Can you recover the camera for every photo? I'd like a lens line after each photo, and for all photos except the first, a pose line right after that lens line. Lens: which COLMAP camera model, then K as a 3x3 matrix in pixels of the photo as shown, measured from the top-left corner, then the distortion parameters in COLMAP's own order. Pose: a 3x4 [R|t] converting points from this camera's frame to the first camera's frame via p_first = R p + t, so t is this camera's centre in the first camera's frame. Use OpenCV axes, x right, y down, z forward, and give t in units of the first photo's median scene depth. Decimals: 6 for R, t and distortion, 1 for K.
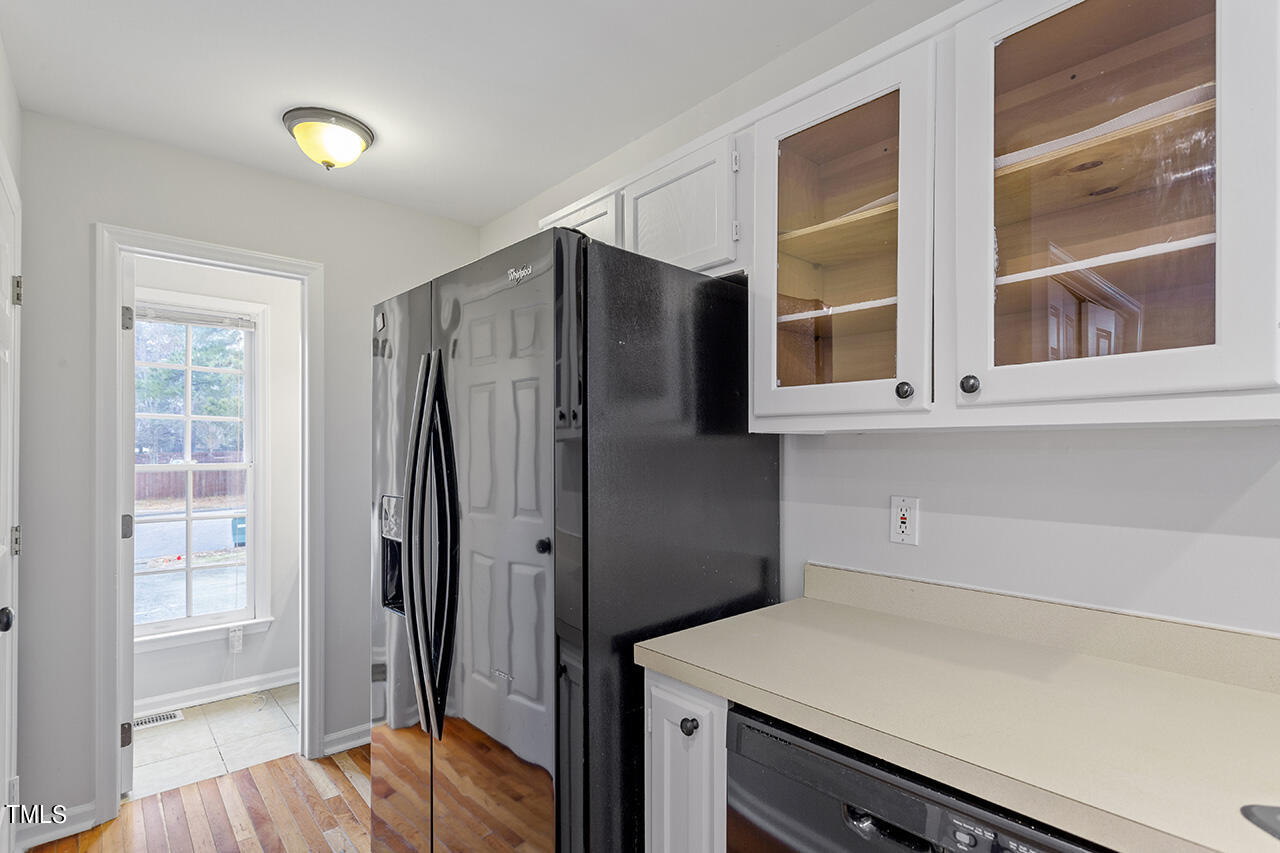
lens RADIAL K [[615.6, 0, 637.2], [0, 615.6, 450.2], [0, 0, 1]] dist [-0.002482, 0.000346]
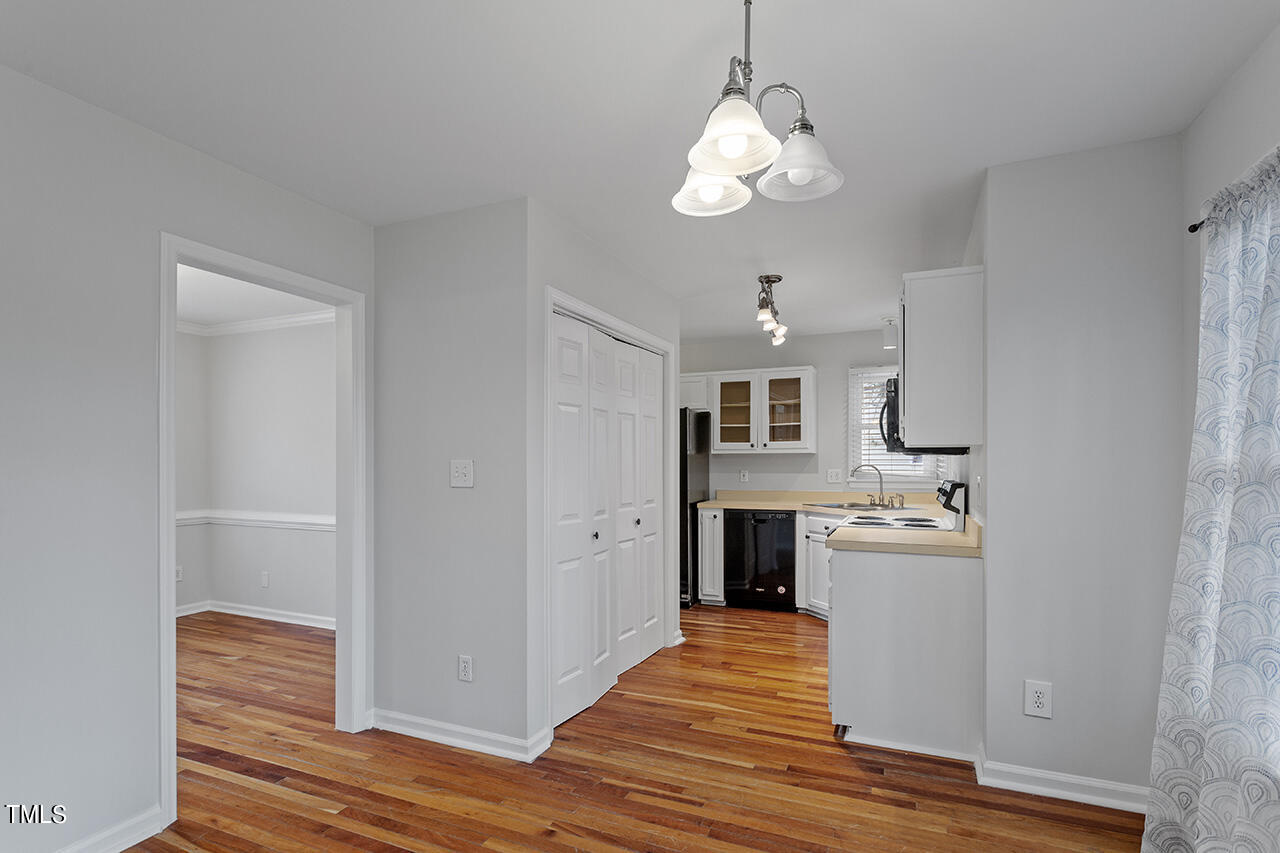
lens RADIAL K [[618.5, 0, 640.7], [0, 618.5, 462.4], [0, 0, 1]] dist [0.000309, 0.000413]
pose [[0.901955, -0.000027, 0.431831, -2.453018], [-0.000037, 1.000000, 0.000138, 0.036425], [-0.431831, -0.000140, 0.901955, -2.998334]]
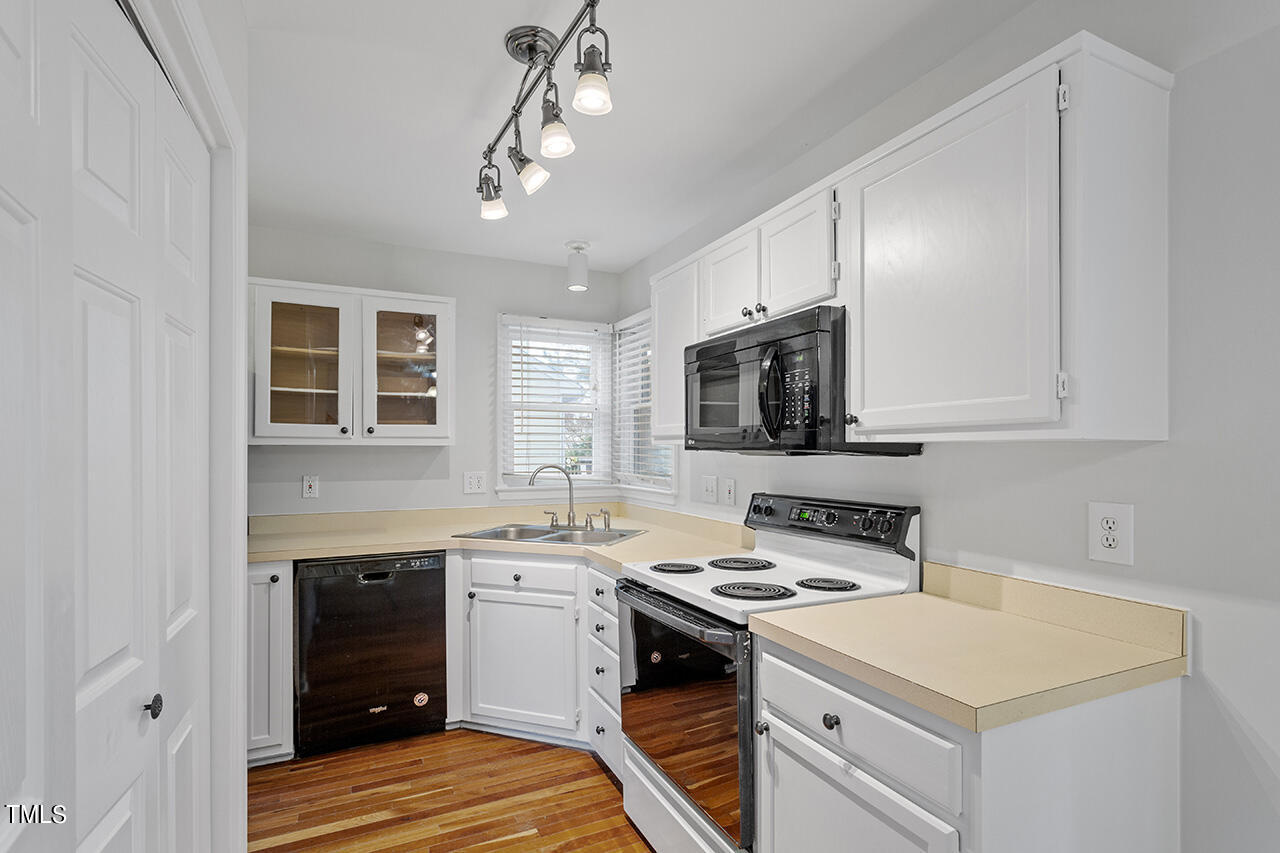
lens RADIAL K [[615.6, 0, 637.2], [0, 615.6, 450.2], [0, 0, 1]] dist [-0.002482, 0.000346]
pose [[0.281221, 0.000336, 0.959643, -1.664576], [0.000722, 1.000000, -0.000562, -0.012962], [-0.959643, 0.000851, 0.281220, -0.877212]]
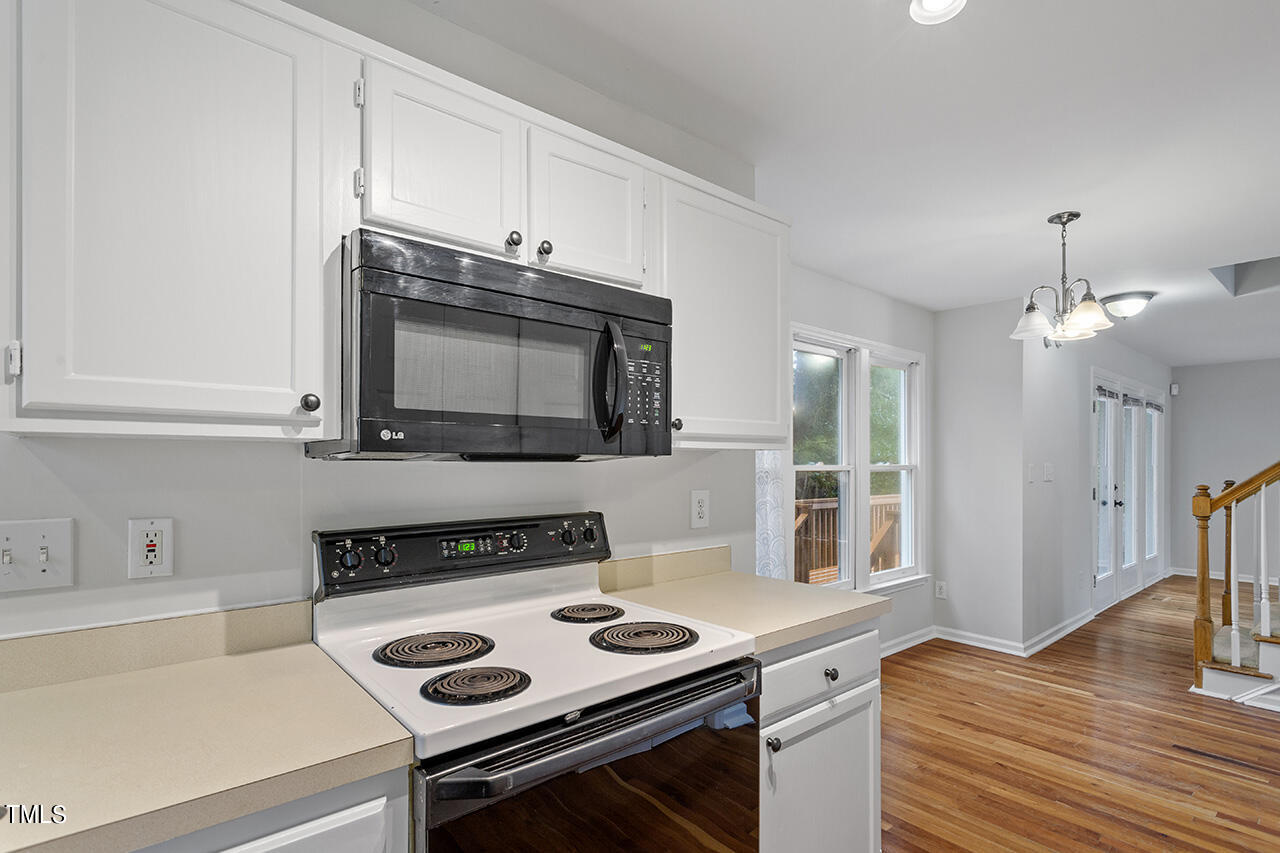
lens RADIAL K [[623.0, 0, 637.9], [0, 623.0, 461.1], [0, 0, 1]] dist [0.000282, 0.001464]
pose [[-0.999833, -0.001969, 0.018183, -0.098750], [-0.001942, 0.999997, 0.001533, -0.001820], [-0.018186, 0.001497, -0.999833, 0.493353]]
